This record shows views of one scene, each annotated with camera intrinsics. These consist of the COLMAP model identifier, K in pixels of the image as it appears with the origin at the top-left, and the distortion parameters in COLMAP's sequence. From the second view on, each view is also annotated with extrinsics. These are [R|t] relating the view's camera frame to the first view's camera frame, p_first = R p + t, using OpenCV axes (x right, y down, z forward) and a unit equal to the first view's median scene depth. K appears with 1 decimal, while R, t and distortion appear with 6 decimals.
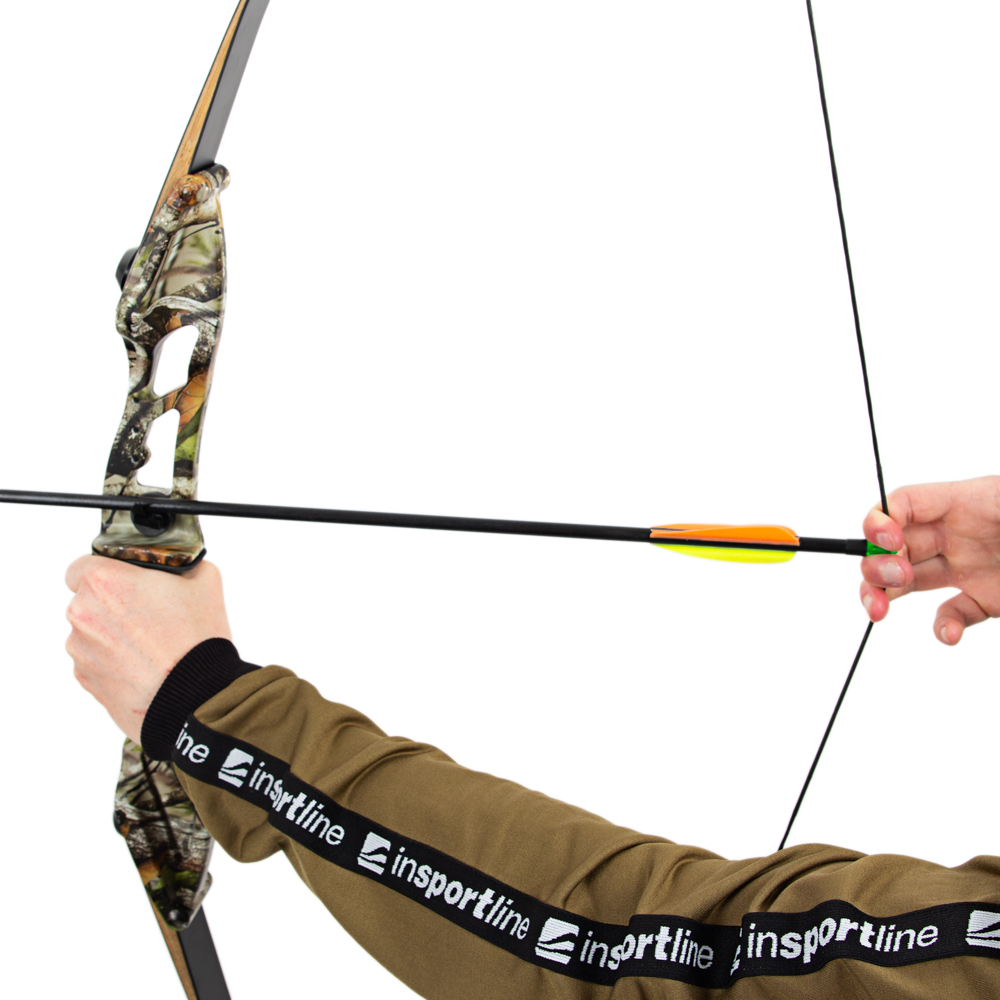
lens RADIAL K [[1412.0, 0, 500.2], [0, 1412.0, 496.1], [0, 0, 1]] dist [0.015009, 0.000000]
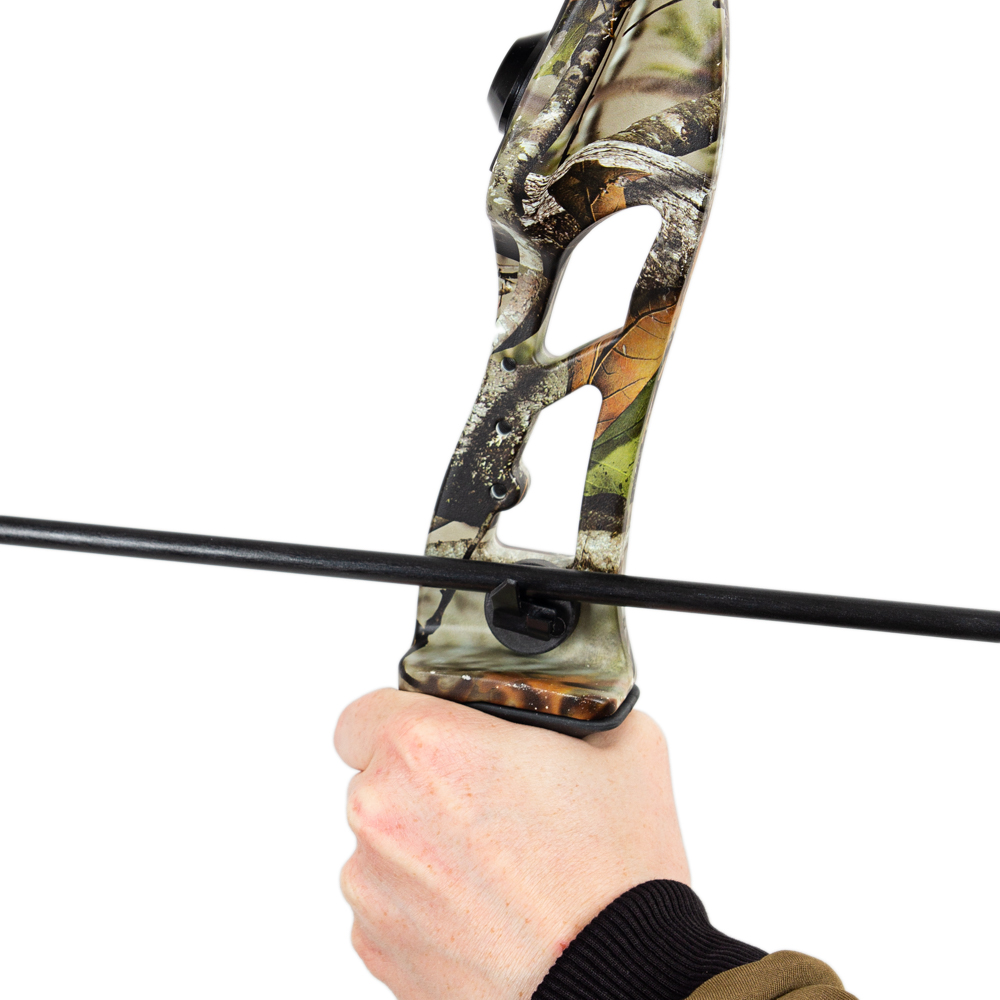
lens RADIAL K [[2228.4, 0, 499.8], [0, 2228.4, 501.6], [0, 0, 1]] dist [-0.020890, 0.000000]
pose [[0.995115, 0.032297, -0.093290, -0.191306], [-0.036031, 0.998604, -0.038630, 0.006694], [0.091912, 0.041803, 0.994889, 0.264713]]
